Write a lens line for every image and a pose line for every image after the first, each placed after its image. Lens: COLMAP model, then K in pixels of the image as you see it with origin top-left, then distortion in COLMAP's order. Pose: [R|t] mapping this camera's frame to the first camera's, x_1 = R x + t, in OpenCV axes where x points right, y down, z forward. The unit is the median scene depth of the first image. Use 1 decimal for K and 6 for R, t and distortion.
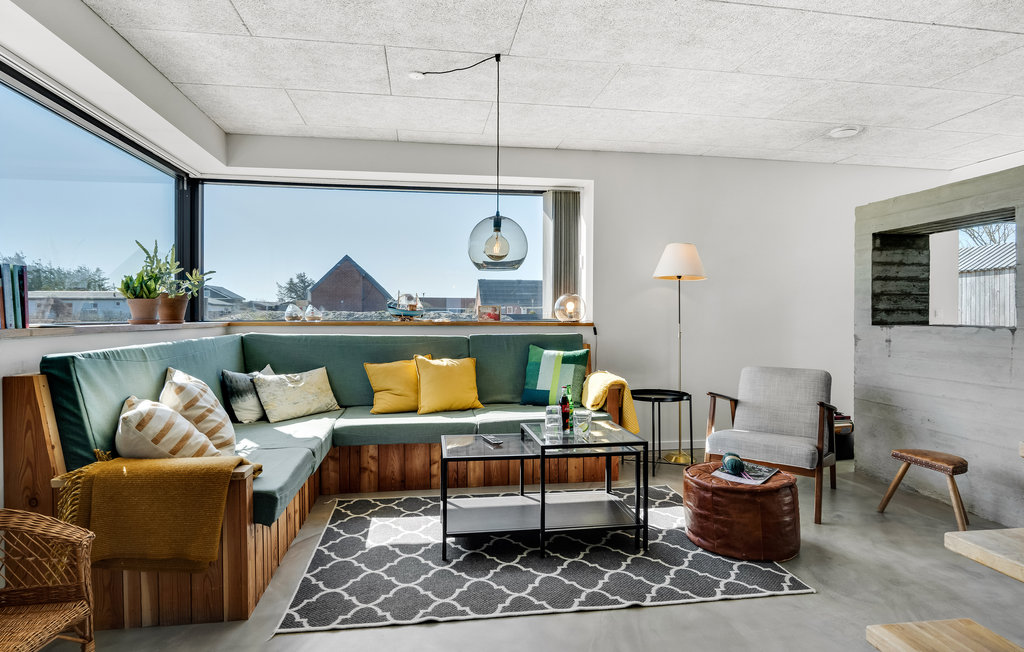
lens RADIAL K [[551.3, 0, 512.0], [0, 551.3, 326.0], [0, 0, 1]] dist [-0.001965, -0.000169]
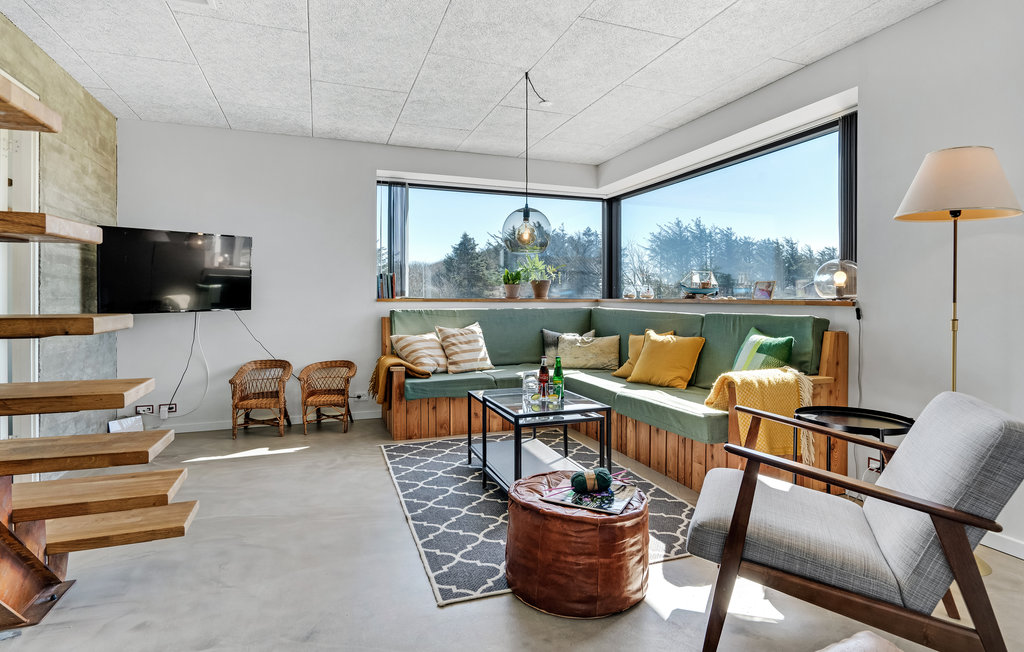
lens RADIAL K [[523.5, 0, 514.1], [0, 523.5, 308.0], [0, 0, 1]] dist [-0.001447, 0.000030]
pose [[0.196004, 0.015319, -0.980483, 1.004450], [-0.020394, 0.999725, 0.011543, 0.005575], [0.980391, 0.017734, 0.196262, 0.695212]]
